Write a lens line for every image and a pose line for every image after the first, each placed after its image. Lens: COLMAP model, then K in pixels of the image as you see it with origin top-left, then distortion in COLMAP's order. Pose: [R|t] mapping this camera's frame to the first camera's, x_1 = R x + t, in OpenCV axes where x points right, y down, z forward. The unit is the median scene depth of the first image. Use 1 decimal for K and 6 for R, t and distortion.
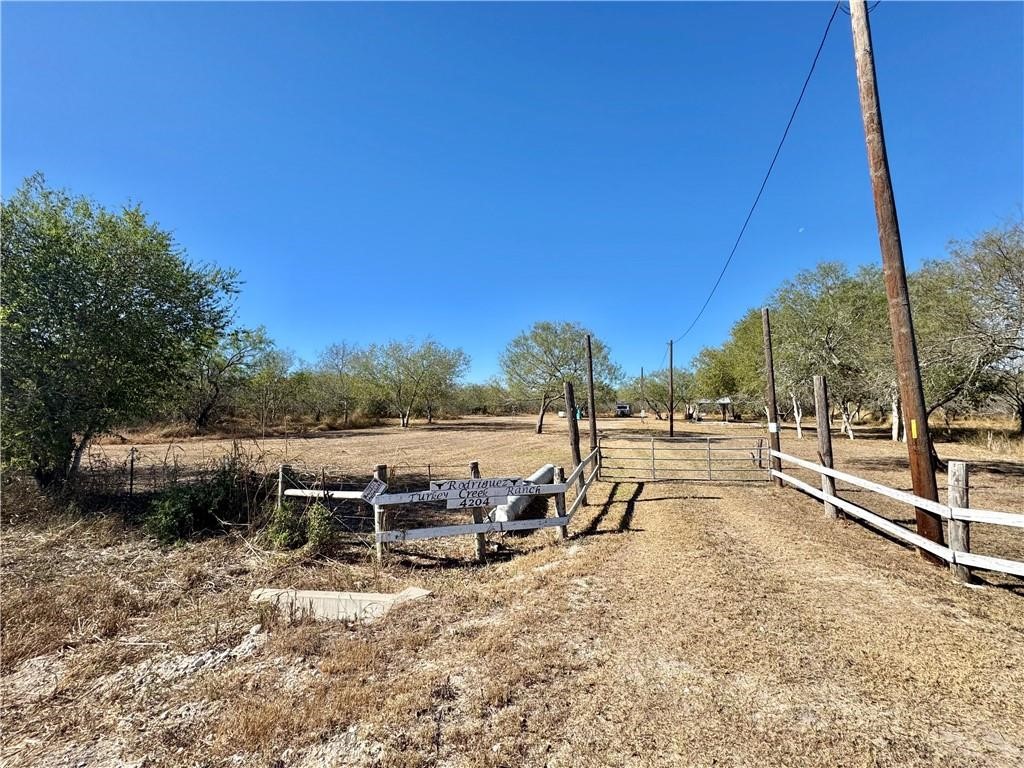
lens RADIAL K [[408.0, 0, 509.5], [0, 408.0, 384.0], [0, 0, 1]] dist [-0.000608, -0.000025]
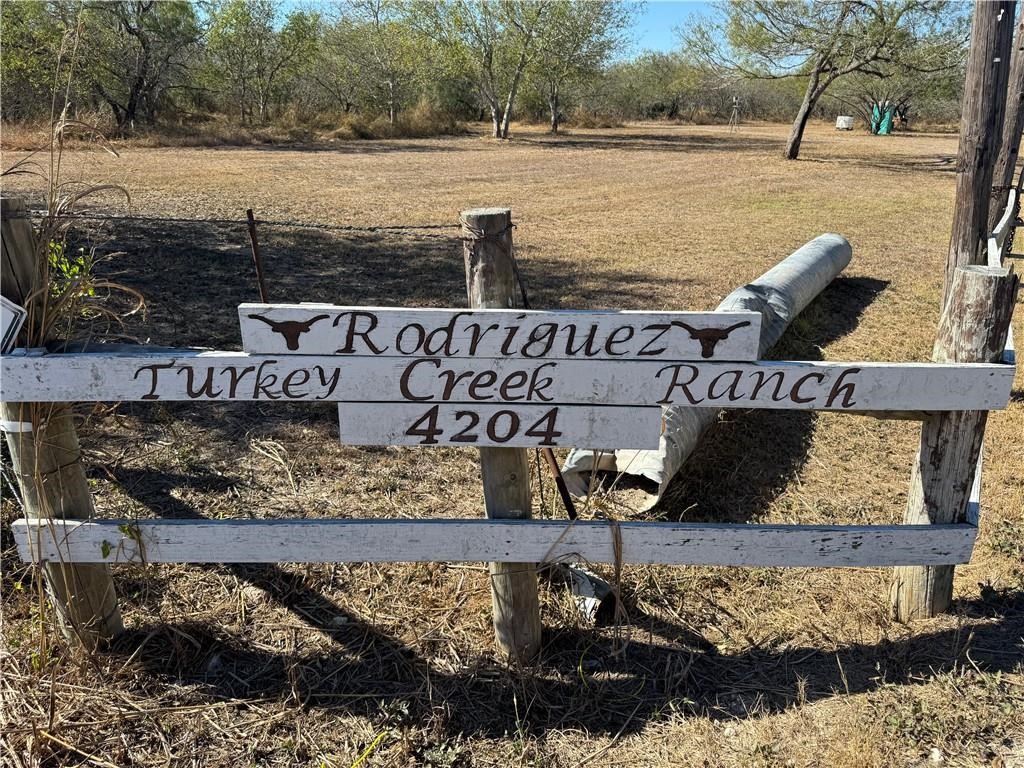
lens RADIAL K [[715.7, 0, 515.0], [0, 715.7, 386.8], [0, 0, 1]] dist [0.144901, -0.257032]
pose [[0.964664, 0.111536, -0.238711, 0.005572], [-0.004594, 0.912966, 0.408010, 0.099437], [0.263443, -0.392496, 0.881218, 0.523907]]
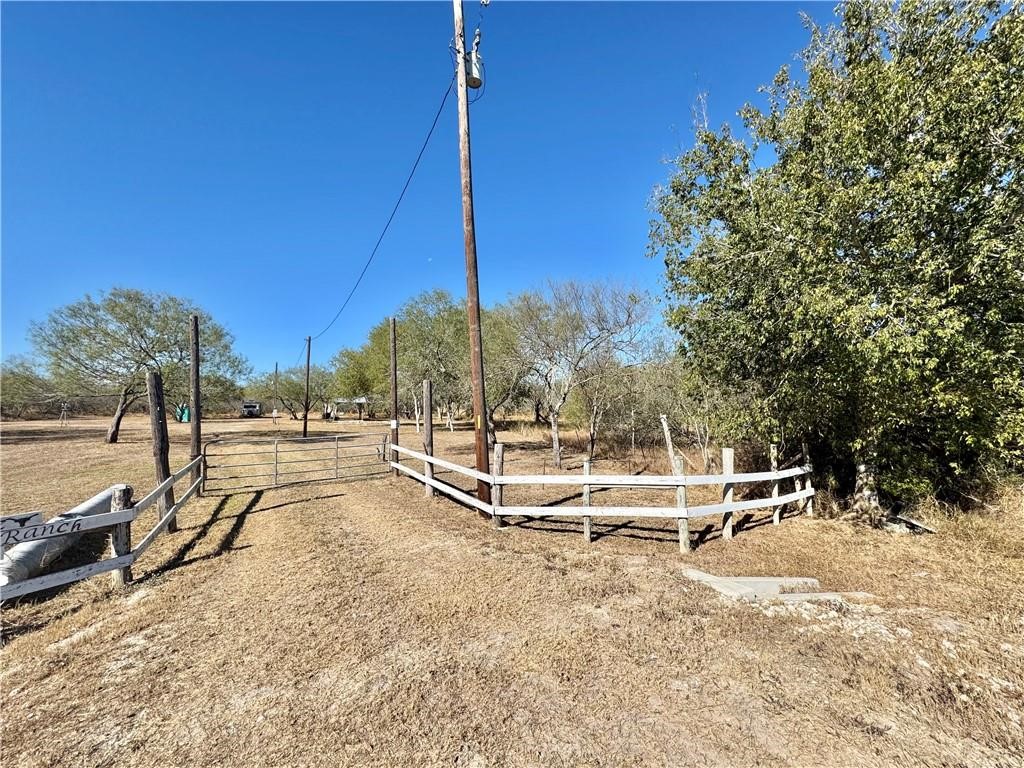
lens RADIAL K [[408.9, 0, 512.0], [0, 408.9, 384.0], [0, 0, 1]] dist [-0.000560, 0.000187]
pose [[0.671977, 0.041489, 0.739409, 0.033619], [-0.042798, 0.998936, -0.017157, 0.001368], [-0.739335, -0.020116, 0.673038, -0.000853]]
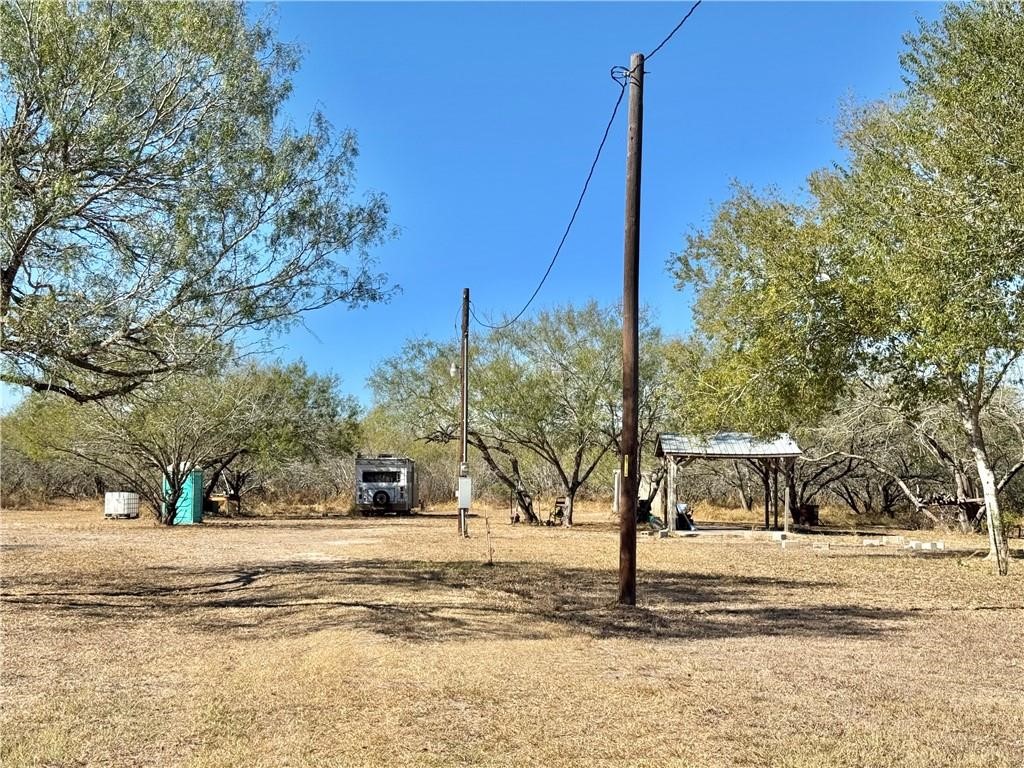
lens RADIAL K [[1418.3, 0, 513.0], [0, 1418.3, 404.1], [0, 0, 1]] dist [0.022644, 0.015702]
pose [[0.937476, 0.029631, 0.346786, 0.427265], [-0.027684, 0.999561, -0.010568, 0.160788], [-0.346947, 0.000307, 0.937885, 1.378165]]
